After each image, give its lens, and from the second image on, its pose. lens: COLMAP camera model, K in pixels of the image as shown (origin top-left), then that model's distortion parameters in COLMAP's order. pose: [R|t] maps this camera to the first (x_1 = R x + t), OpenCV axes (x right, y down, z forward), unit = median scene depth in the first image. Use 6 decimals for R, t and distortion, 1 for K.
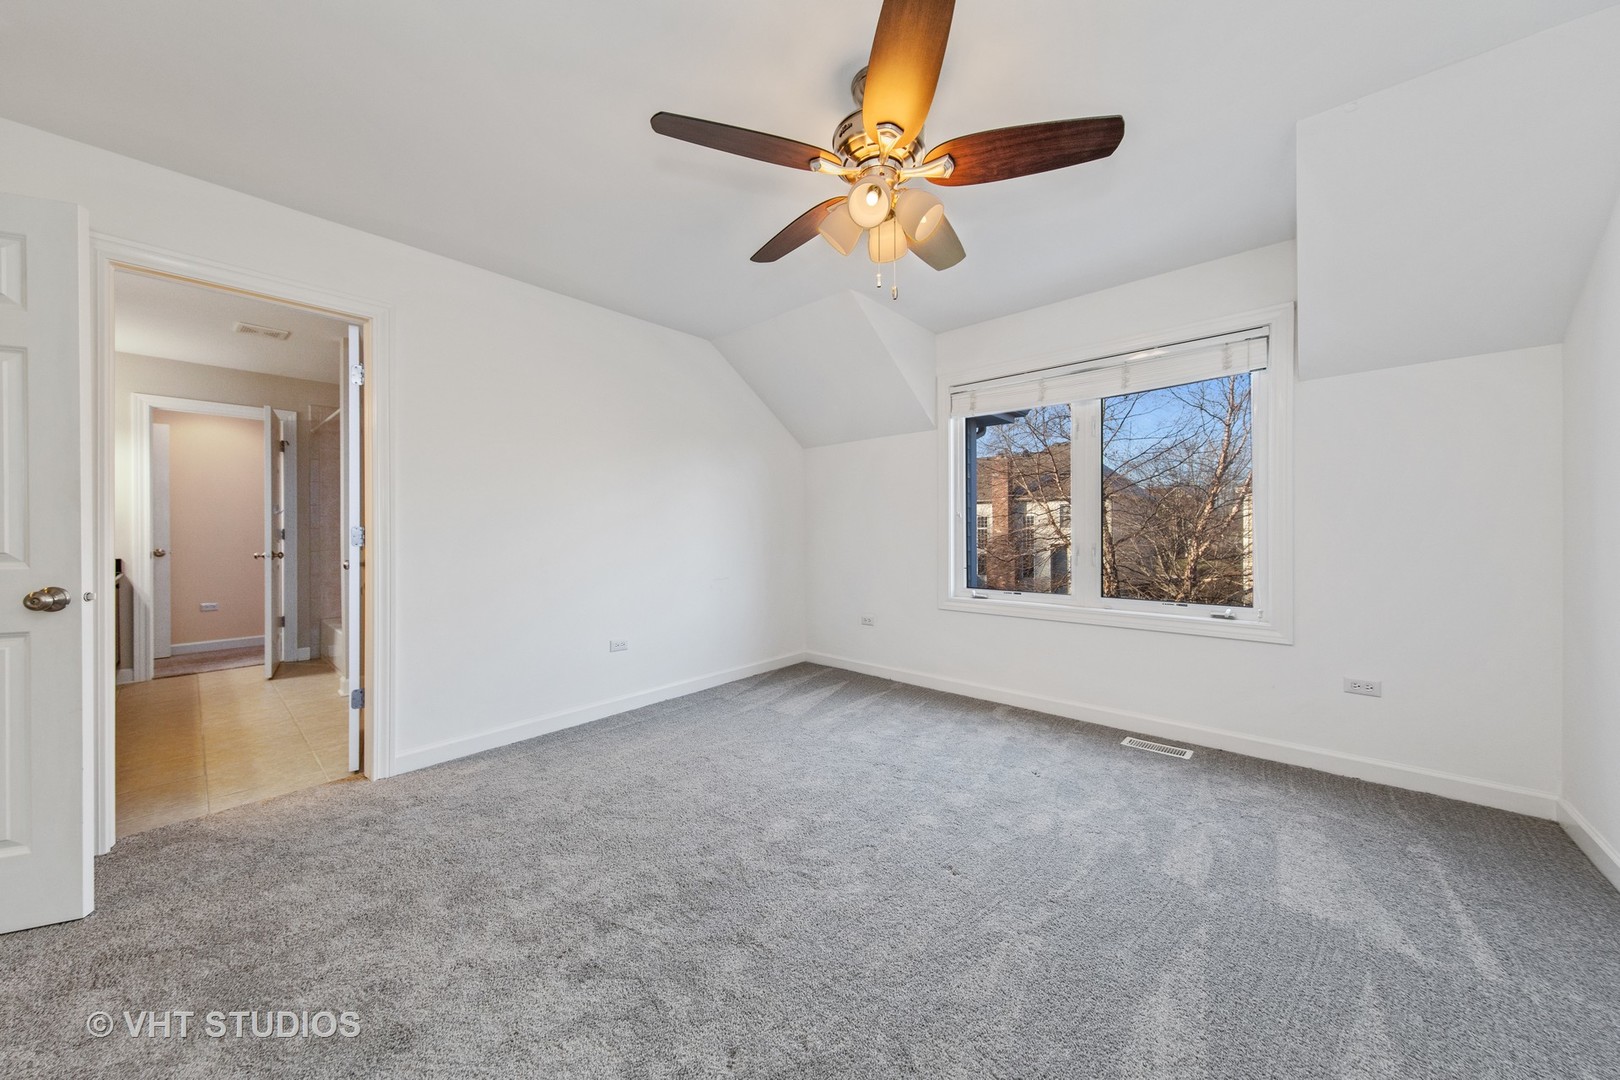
lens RADIAL K [[547.0, 0, 810.0], [0, 547.0, 540.0], [0, 0, 1]] dist [0.000650, 0.000023]
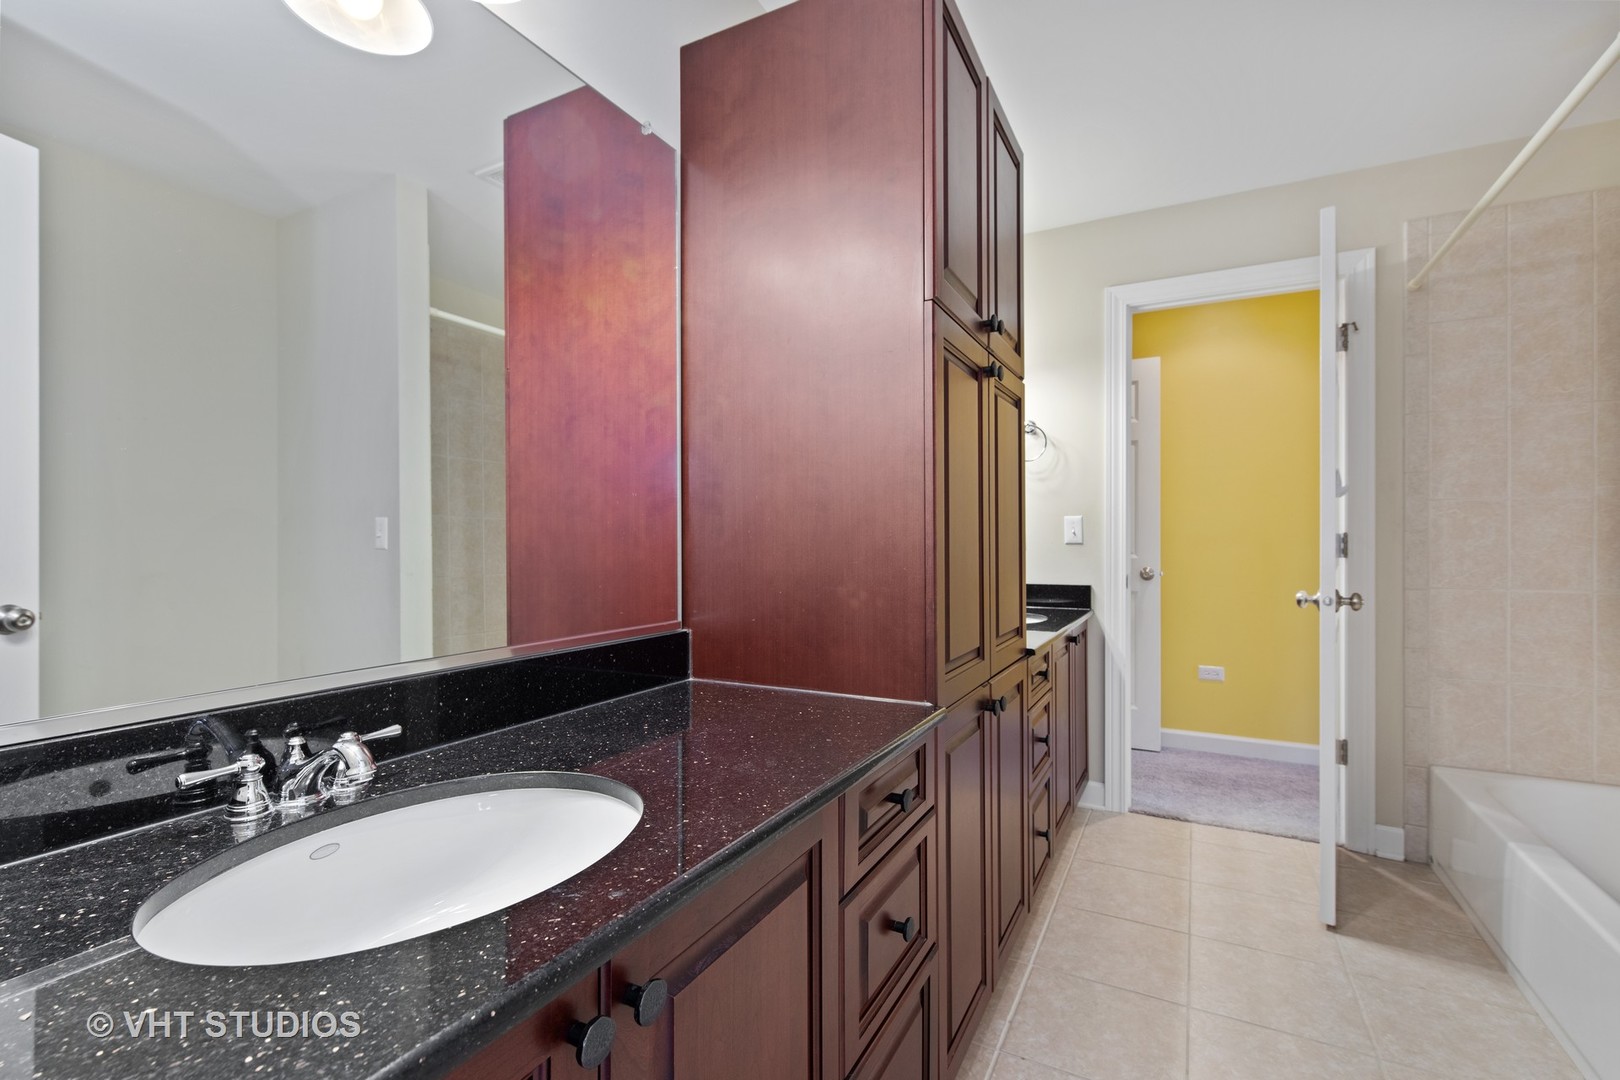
lens RADIAL K [[734.5, 0, 810.0], [0, 734.5, 540.0], [0, 0, 1]] dist [-0.000602, -0.000096]
pose [[0.228684, -0.004291, -0.973491, -0.570318], [-0.010826, 0.999917, -0.006951, -0.005209], [0.973441, 0.012128, 0.228618, 0.528283]]
